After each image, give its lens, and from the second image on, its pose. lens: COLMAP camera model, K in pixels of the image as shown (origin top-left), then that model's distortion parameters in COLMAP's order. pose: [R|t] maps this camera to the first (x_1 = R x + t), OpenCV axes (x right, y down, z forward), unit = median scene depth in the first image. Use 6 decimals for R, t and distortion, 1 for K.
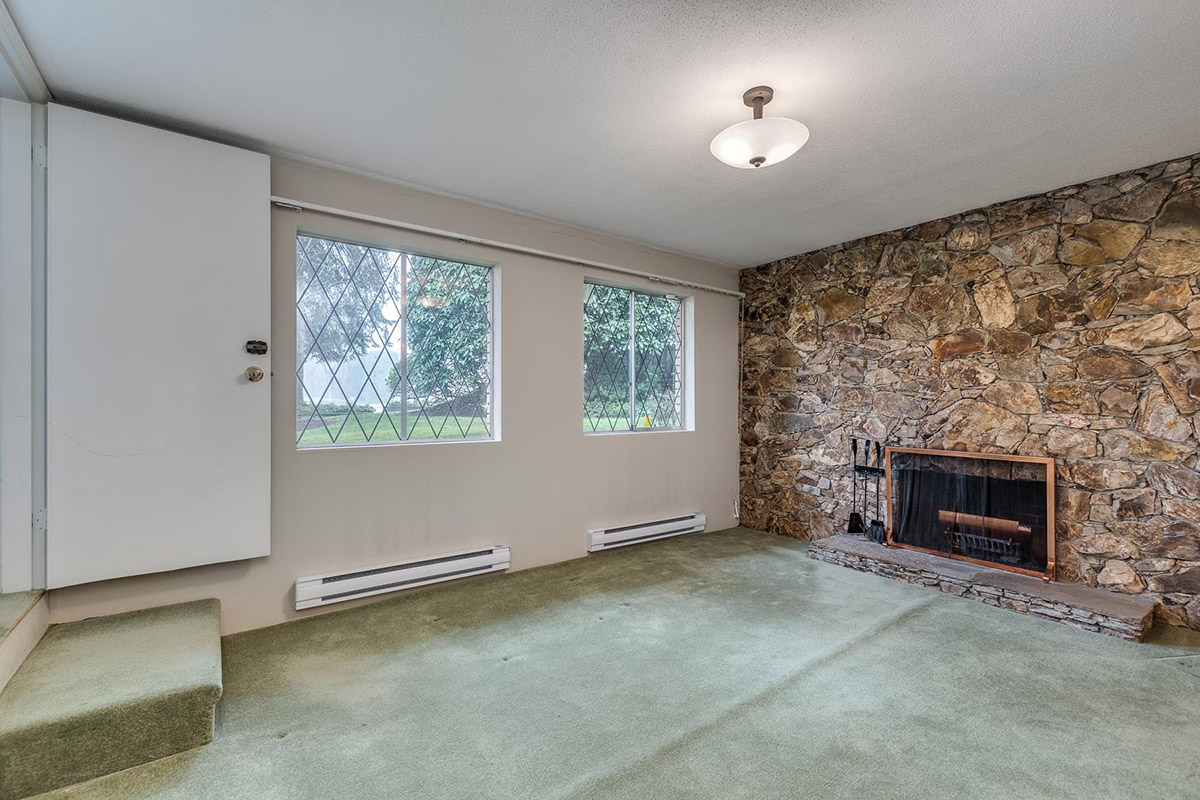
lens RADIAL K [[520.7, 0, 595.2], [0, 520.7, 402.8], [0, 0, 1]] dist [0.003692, -0.000942]
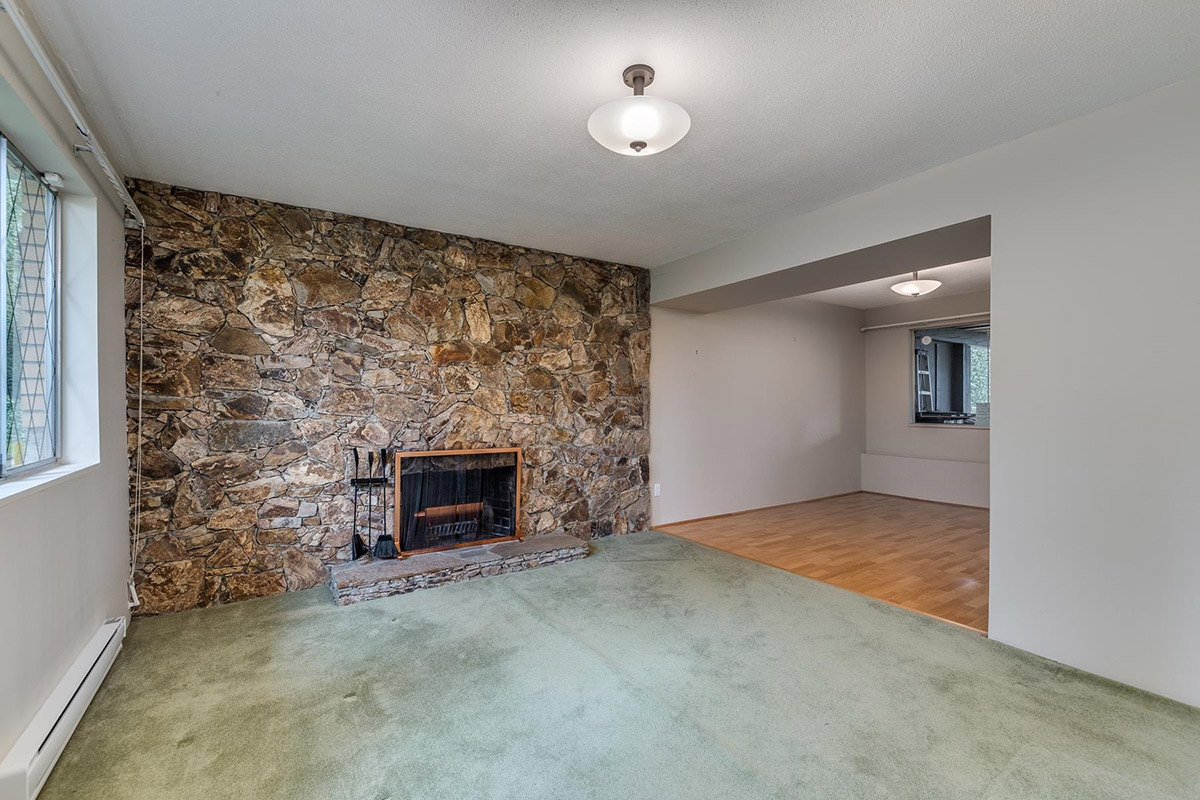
lens RADIAL K [[520.7, 0, 596.2], [0, 520.7, 400.3], [0, 0, 1]] dist [0.003692, -0.000942]
pose [[0.055219, 0.003487, 0.998468, -0.358440], [-0.000457, 0.999994, -0.003467, -0.007271], [-0.998474, -0.000265, 0.055220, 0.596132]]
